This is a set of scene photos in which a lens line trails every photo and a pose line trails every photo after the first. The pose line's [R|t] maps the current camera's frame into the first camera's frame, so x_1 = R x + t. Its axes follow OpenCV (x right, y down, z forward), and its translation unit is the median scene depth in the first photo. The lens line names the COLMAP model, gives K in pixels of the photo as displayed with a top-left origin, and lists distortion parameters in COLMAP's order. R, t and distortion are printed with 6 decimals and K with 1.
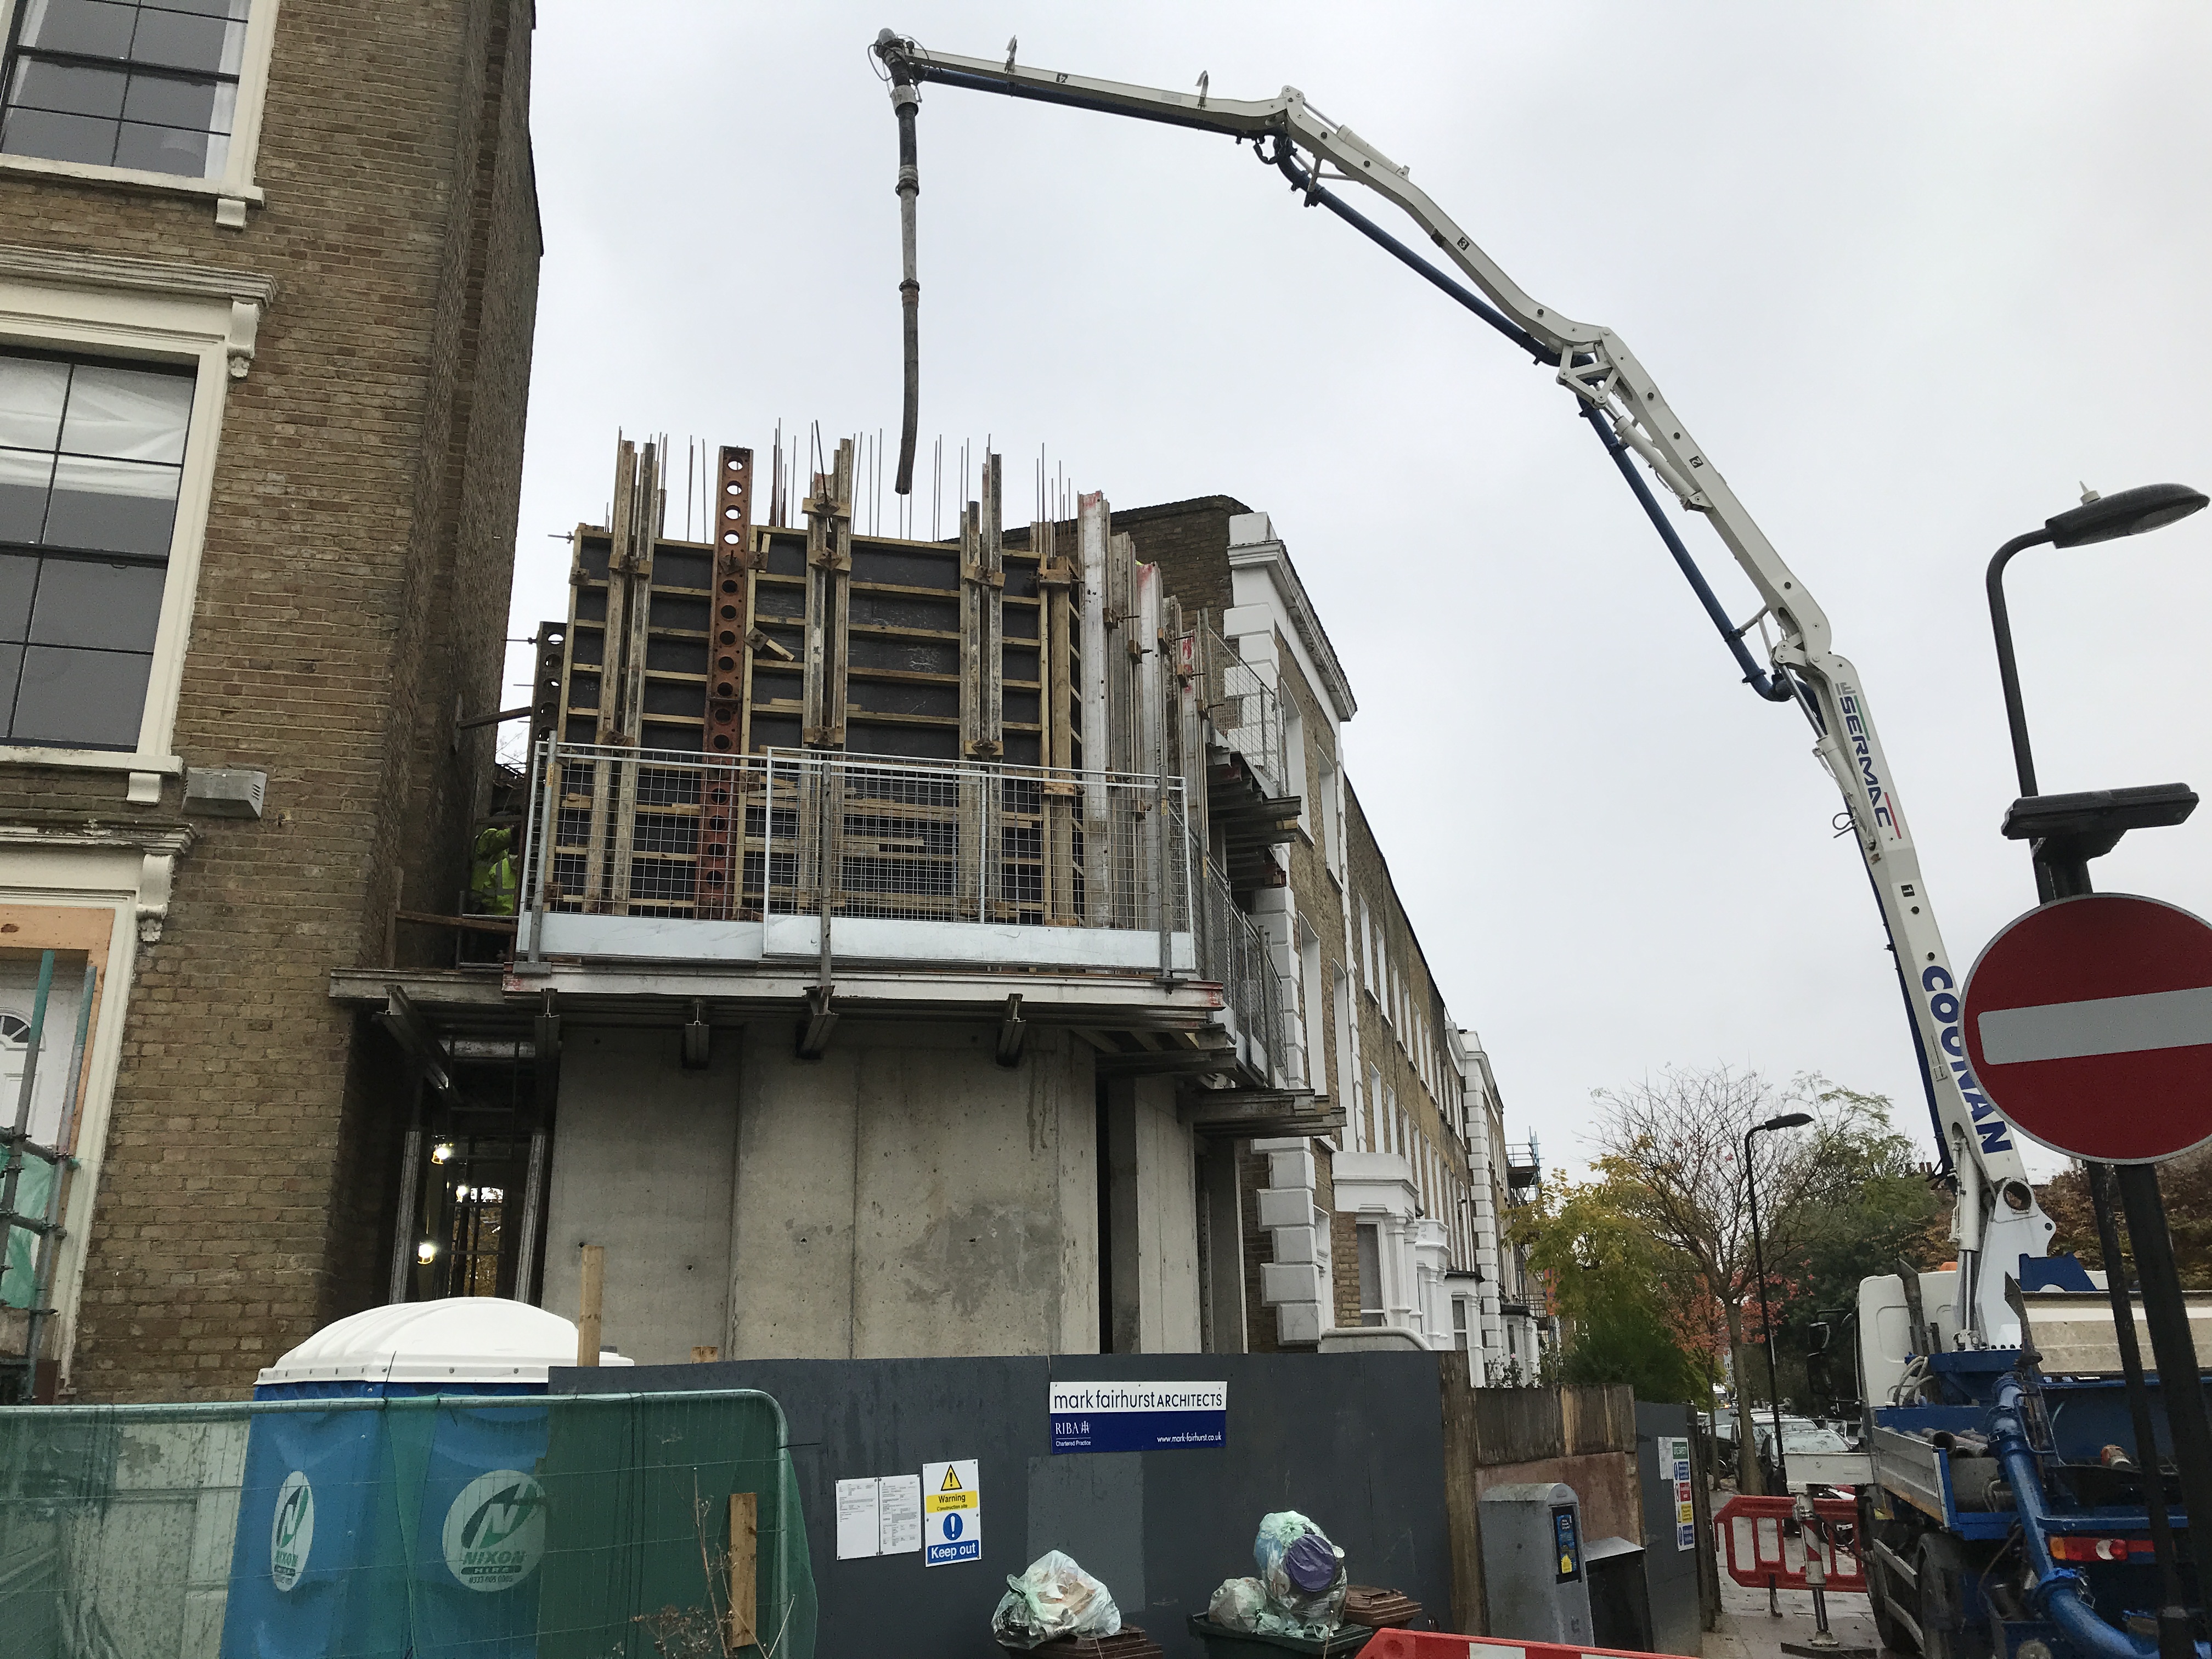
lens RADIAL K [[1797.7, 0, 1117.6], [0, 1797.7, 833.9], [0, 0, 1]] dist [0.009582, 0.009559]
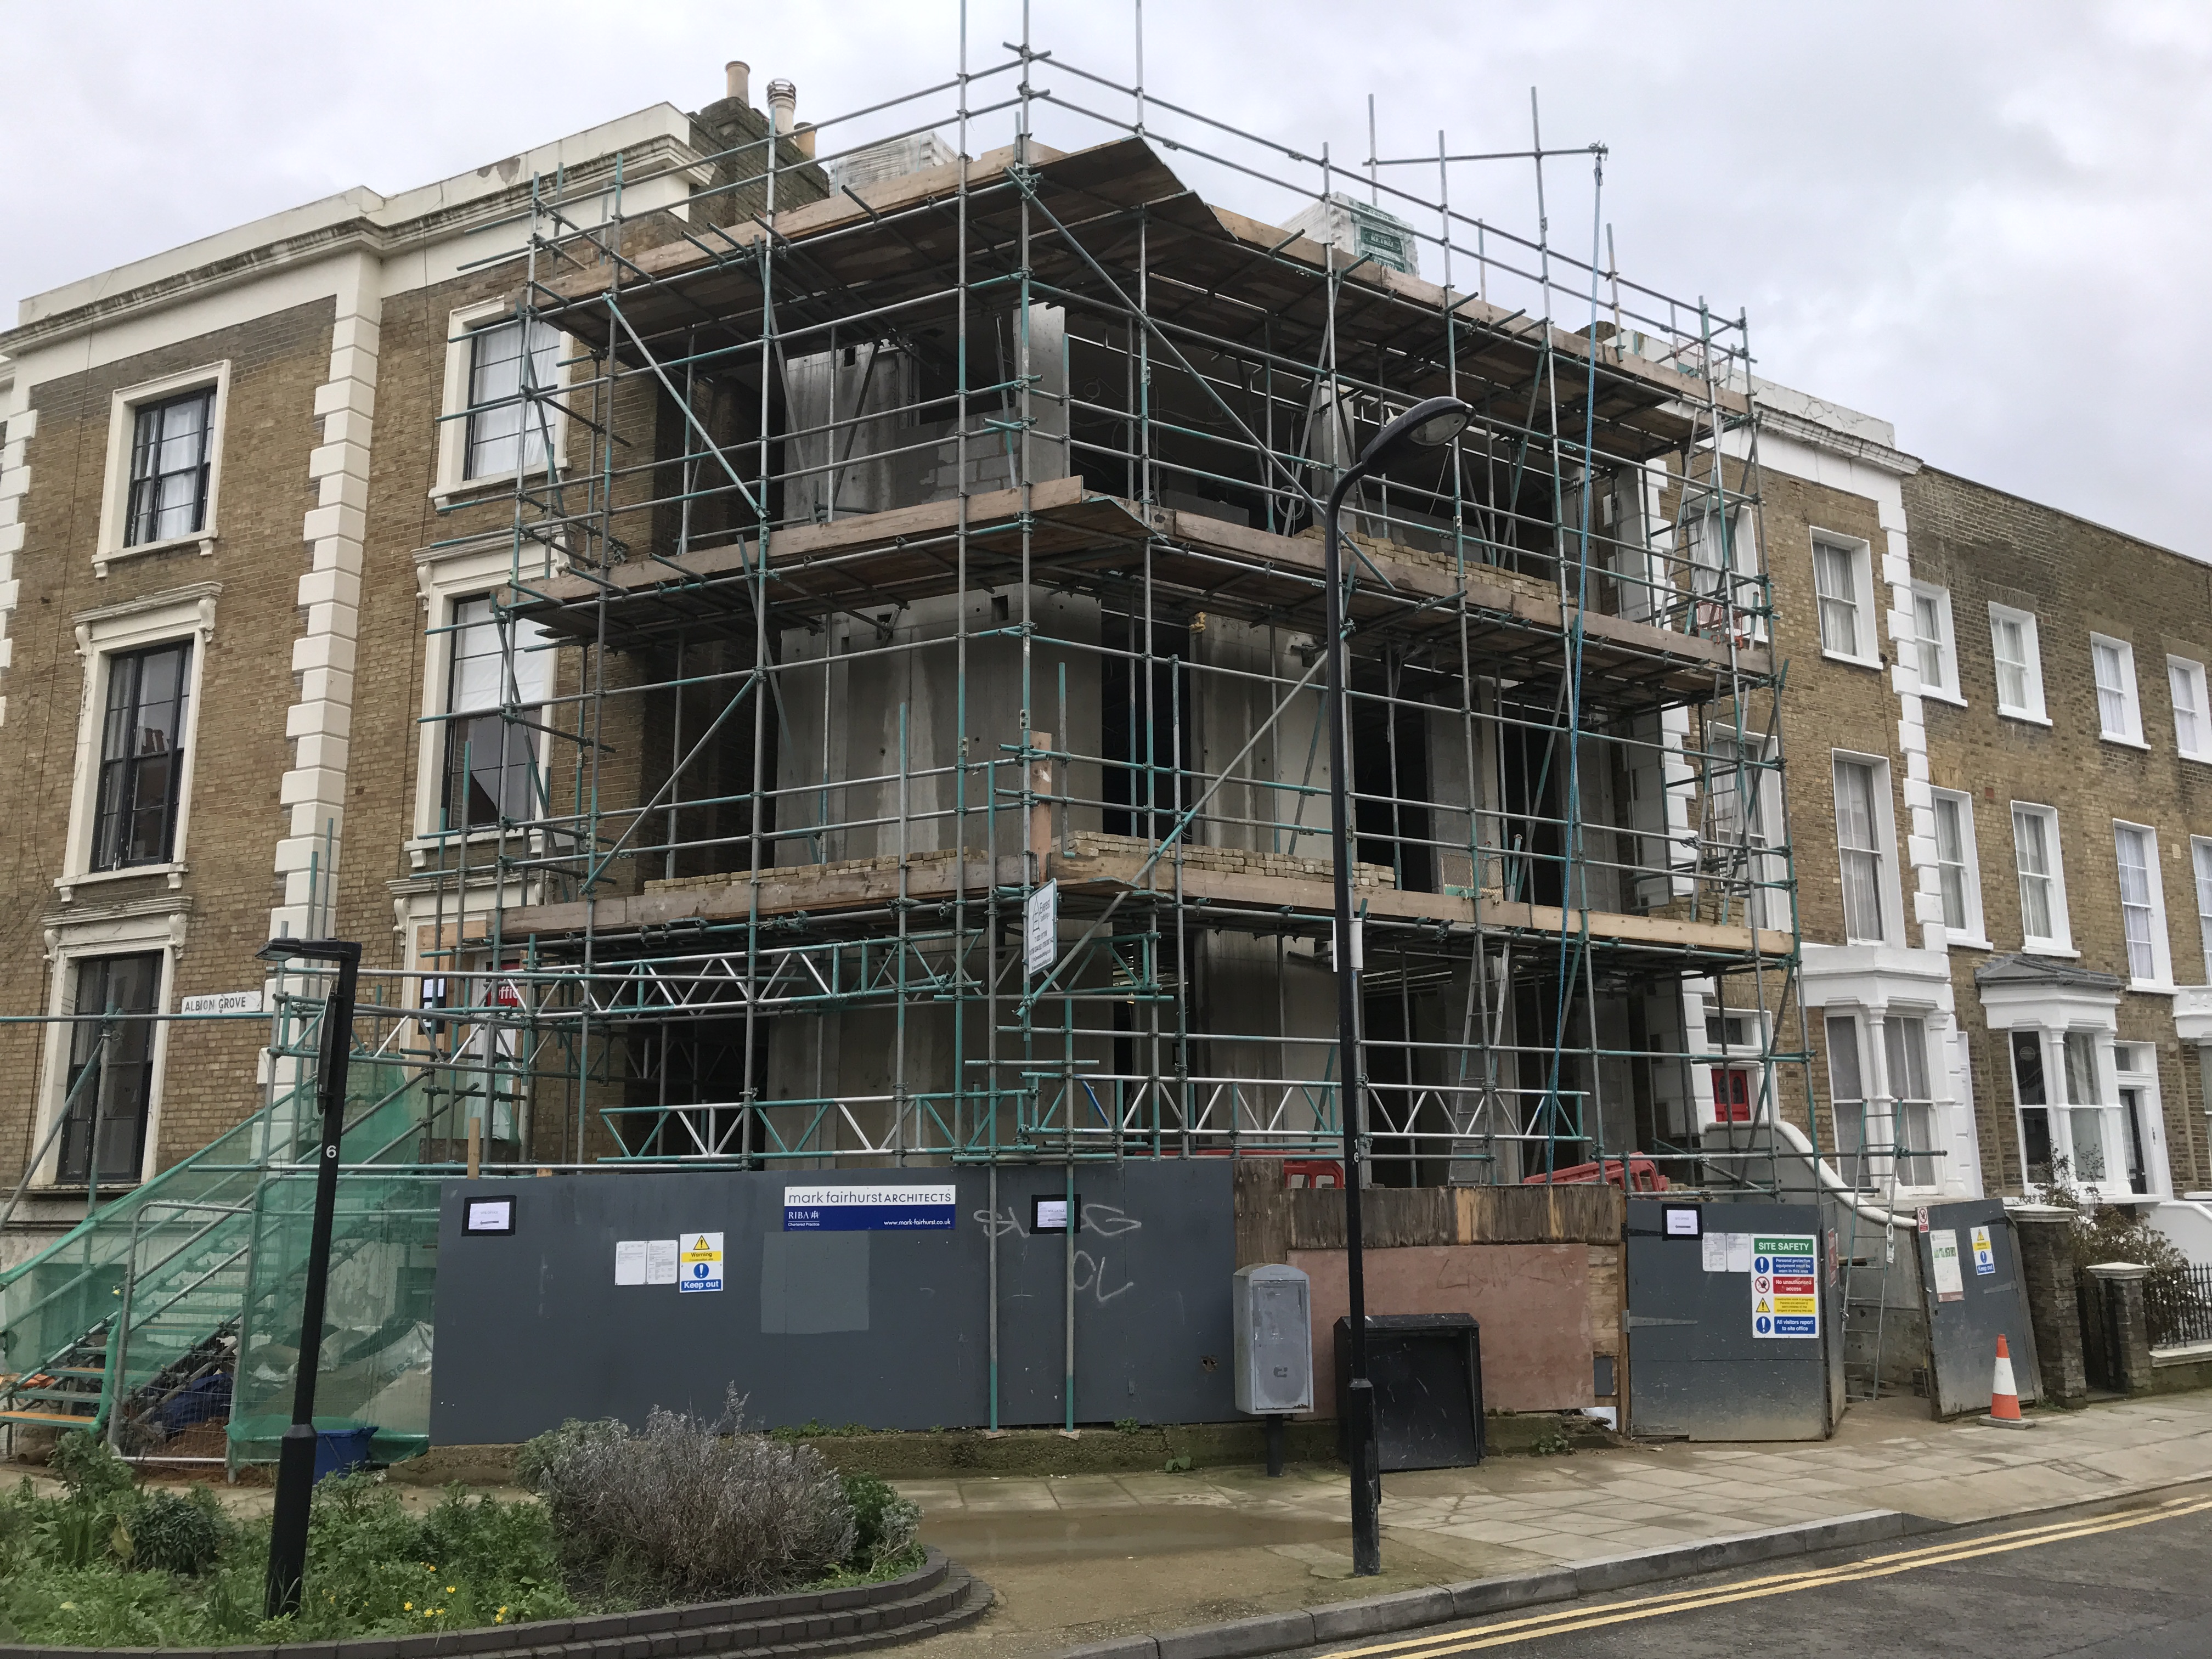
lens RADIAL K [[1768.9, 0, 1107.9], [0, 1768.9, 850.8], [0, 0, 1]] dist [0.008986, 0.005646]
pose [[0.767661, -0.102755, -0.632564, 0.964111], [0.185943, 0.980314, 0.066410, -0.030217], [0.613287, -0.168601, 0.771655, 0.014154]]
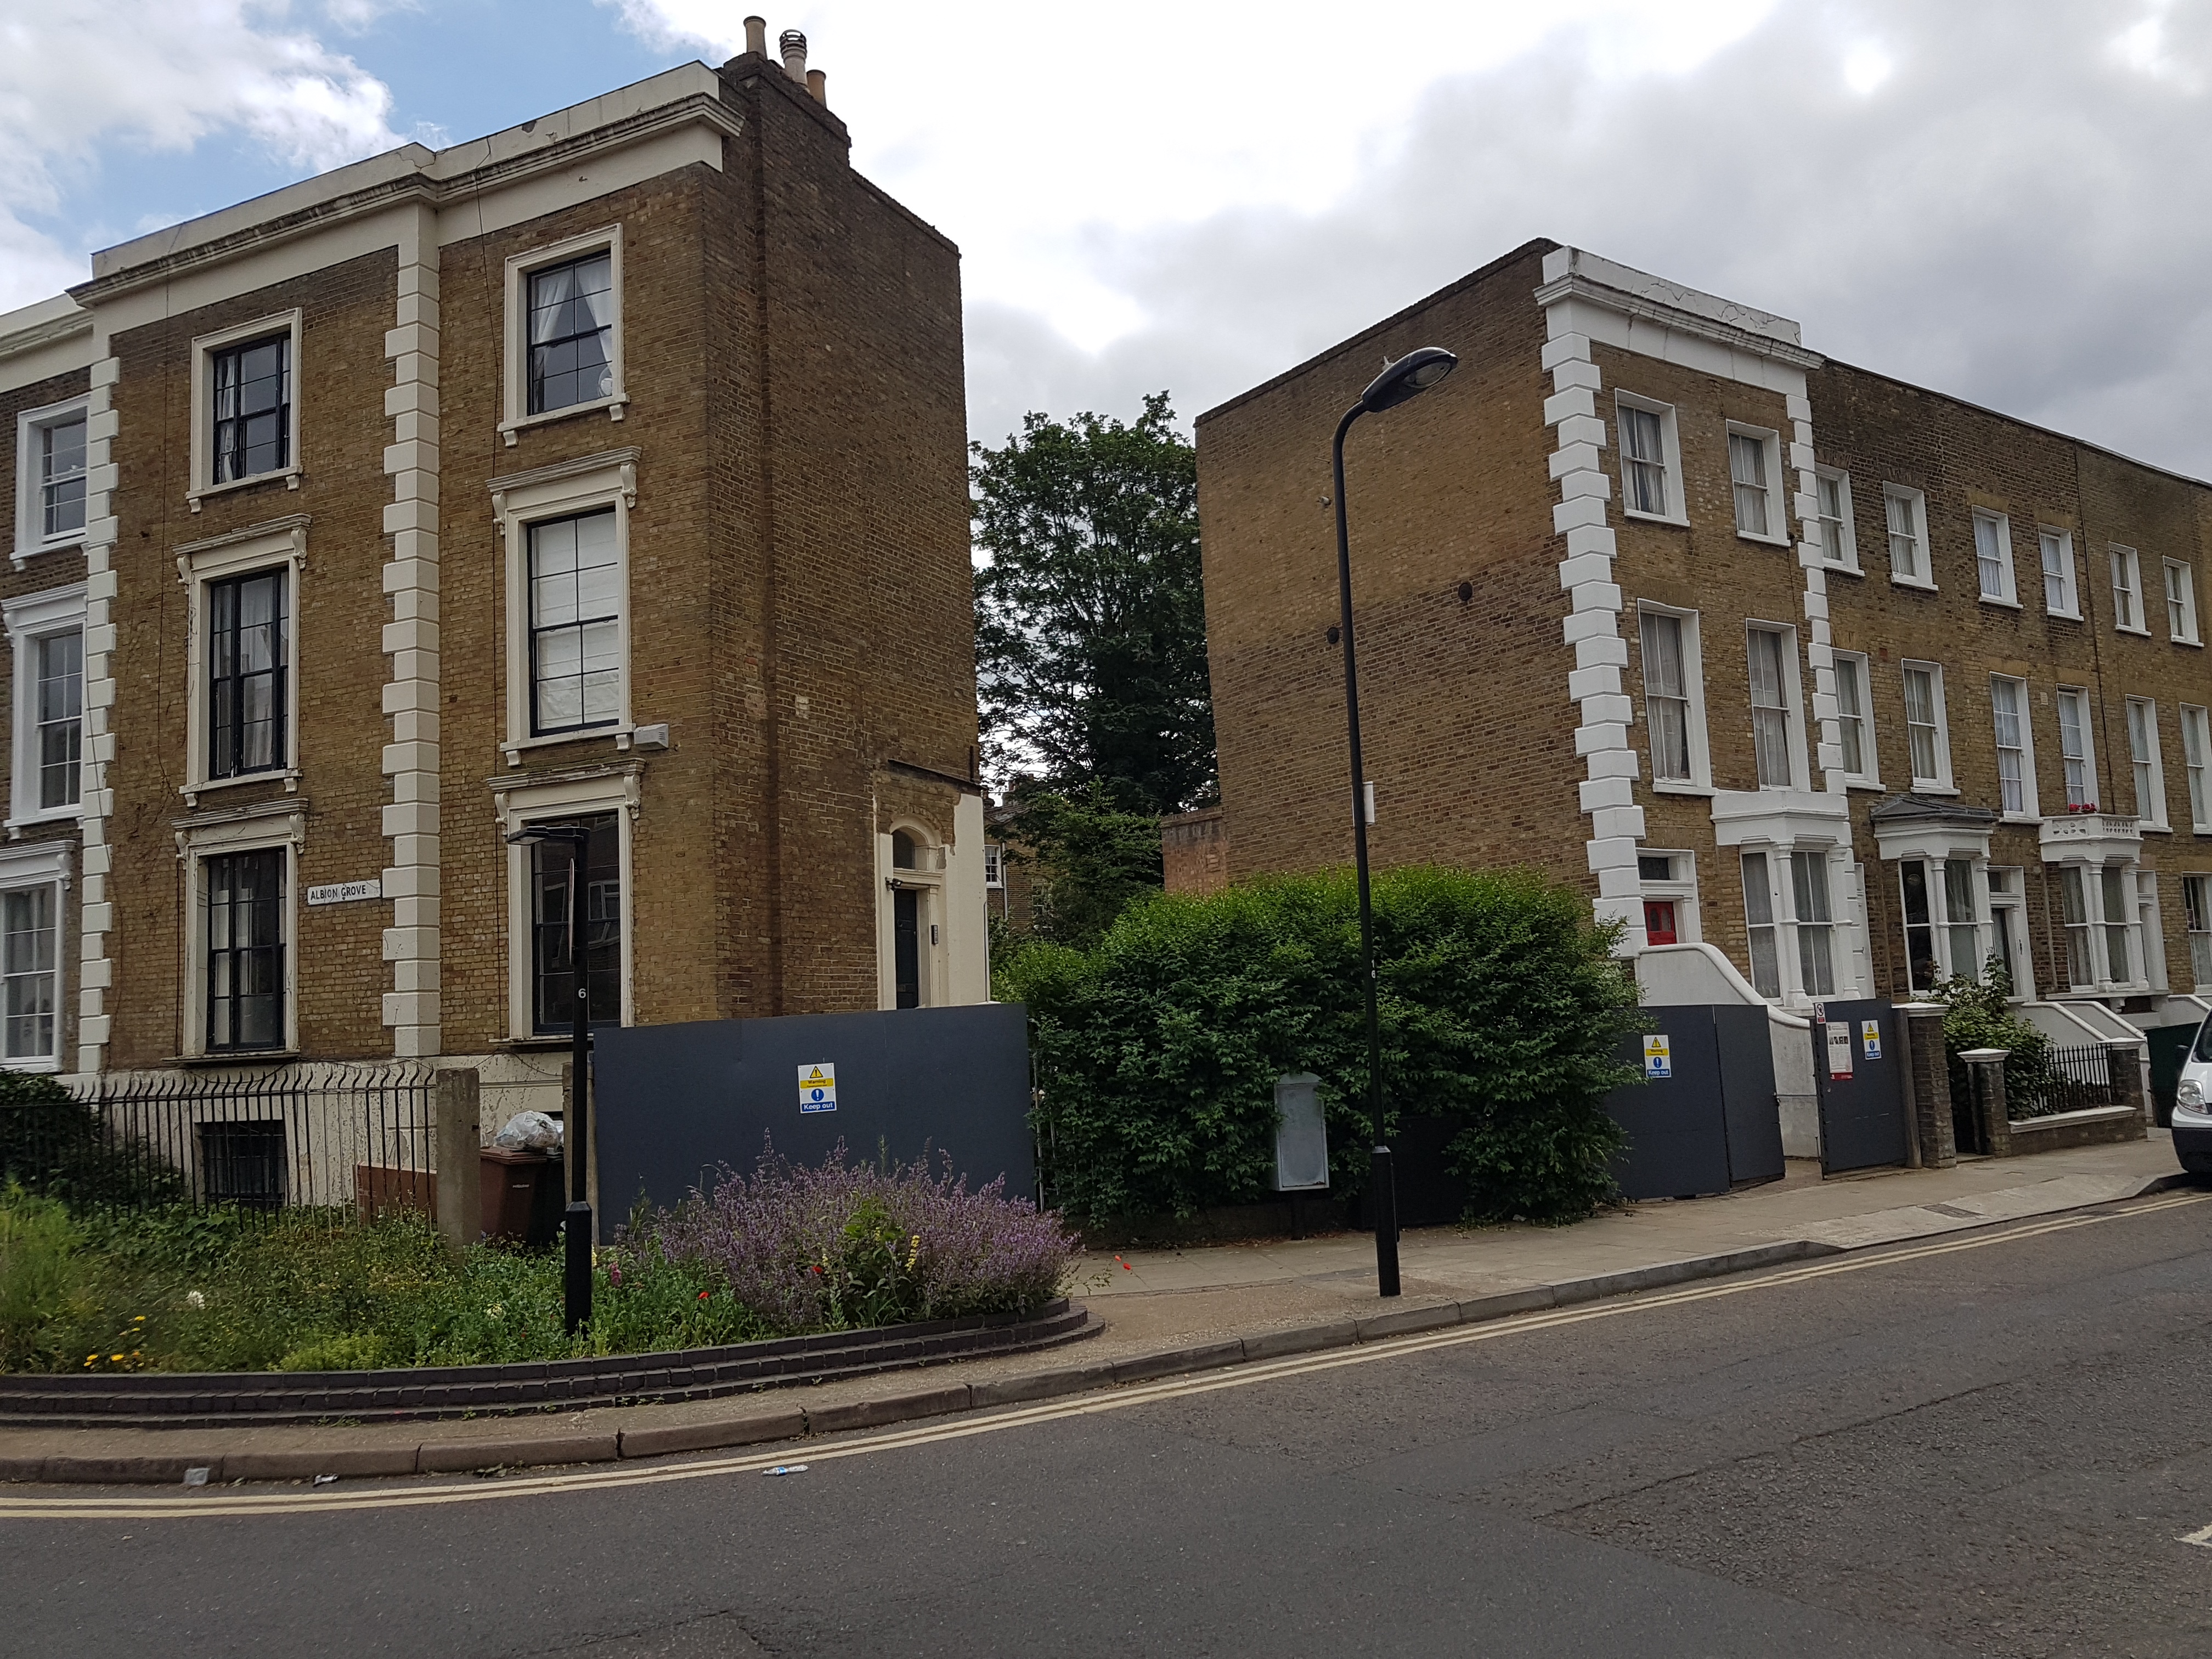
lens RADIAL K [[1686.1, 0, 1115.7], [0, 1686.1, 866.2], [0, 0, 1]] dist [0.004466, -0.007231]
pose [[0.784107, -0.077003, -0.615830, 1.014345], [0.215825, 0.964173, 0.154240, -0.062309], [0.581890, -0.253852, 0.772634, -0.152974]]
